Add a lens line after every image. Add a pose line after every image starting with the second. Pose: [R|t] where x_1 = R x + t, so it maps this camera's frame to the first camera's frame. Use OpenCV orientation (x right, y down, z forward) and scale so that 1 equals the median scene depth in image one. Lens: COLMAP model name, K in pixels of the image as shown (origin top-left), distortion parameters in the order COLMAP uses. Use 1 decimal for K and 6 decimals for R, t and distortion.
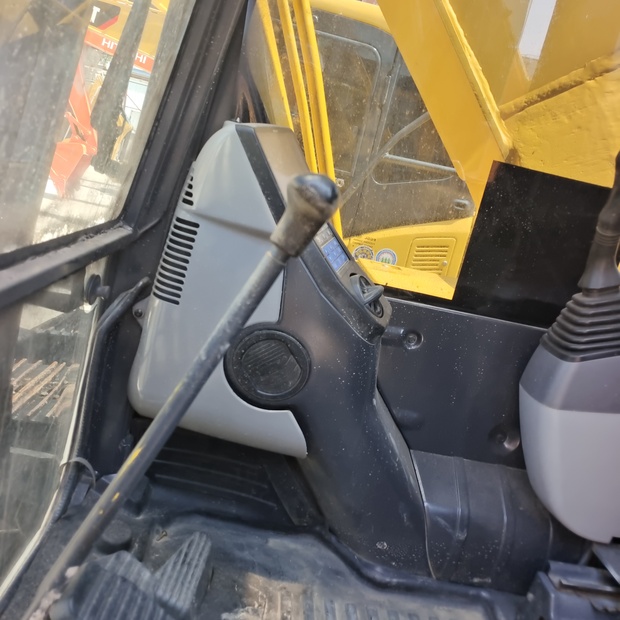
lens RADIAL K [[568.5, 0, 318.8], [0, 568.5, 313.4], [0, 0, 1]] dist [0.037104, 0.000000]
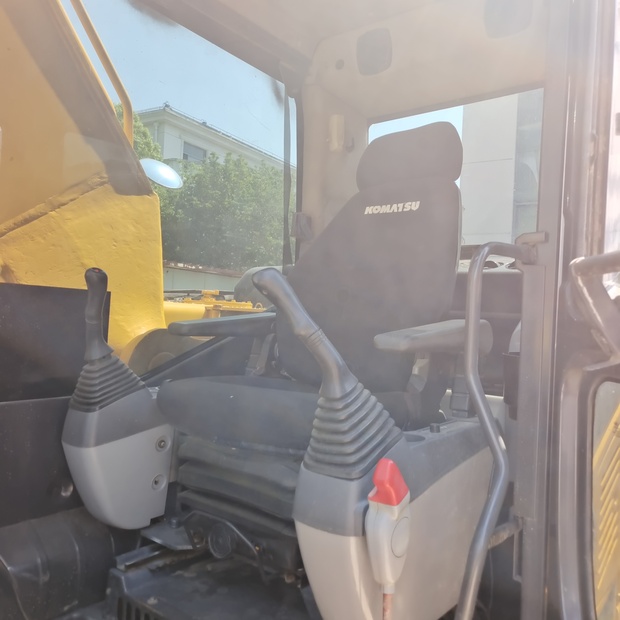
lens RADIAL K [[568.5, 0, 316.3], [0, 568.5, 312.0], [0, 0, 1]] dist [0.037104, 0.000000]
pose [[0.665756, -0.176881, 0.724902, -0.161890], [0.269970, 0.962781, -0.013017, 0.010789], [-0.695619, 0.204367, 0.688729, -0.375717]]
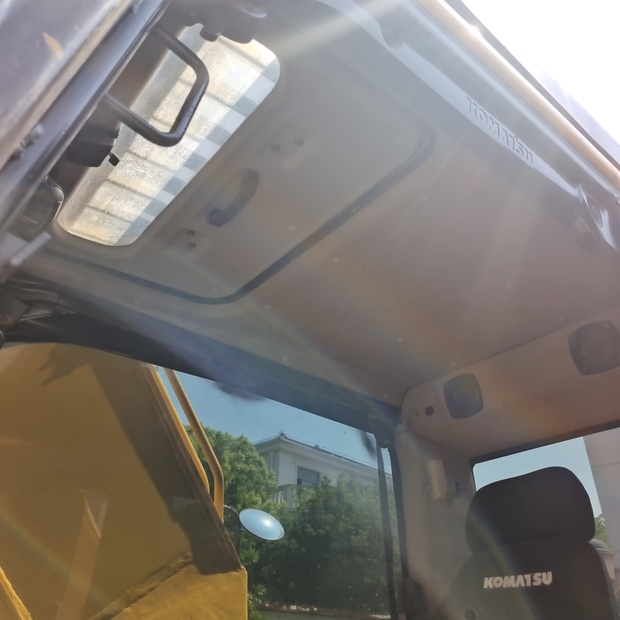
lens RADIAL K [[568.5, 0, 316.7], [0, 568.5, 309.7], [0, 0, 1]] dist [0.037104, 0.000000]
pose [[0.794652, 0.122615, 0.594553, -0.016191], [0.292580, 0.780780, -0.552068, -0.126397], [-0.531907, 0.612656, 0.584574, -0.374732]]
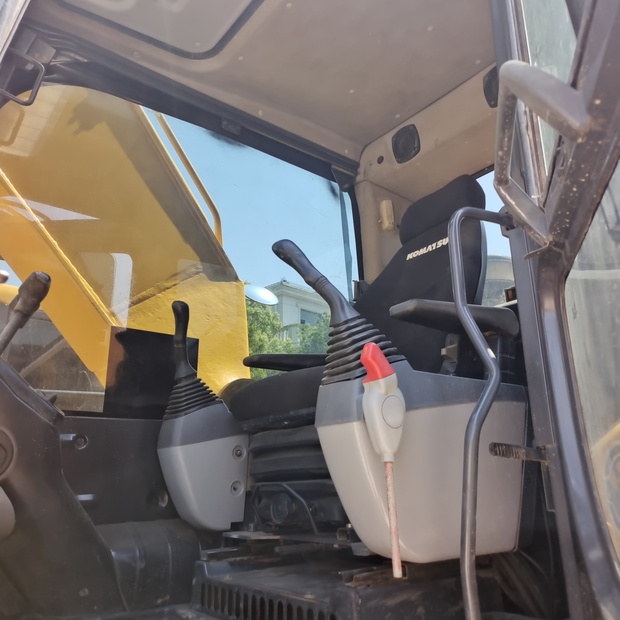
lens RADIAL K [[568.5, 0, 317.6], [0, 568.5, 312.3], [0, 0, 1]] dist [0.037104, 0.000000]
pose [[0.796439, -0.063957, 0.601328, -0.218643], [0.327827, 0.881256, -0.340466, 0.459290], [-0.508149, 0.468291, 0.722833, -0.539613]]
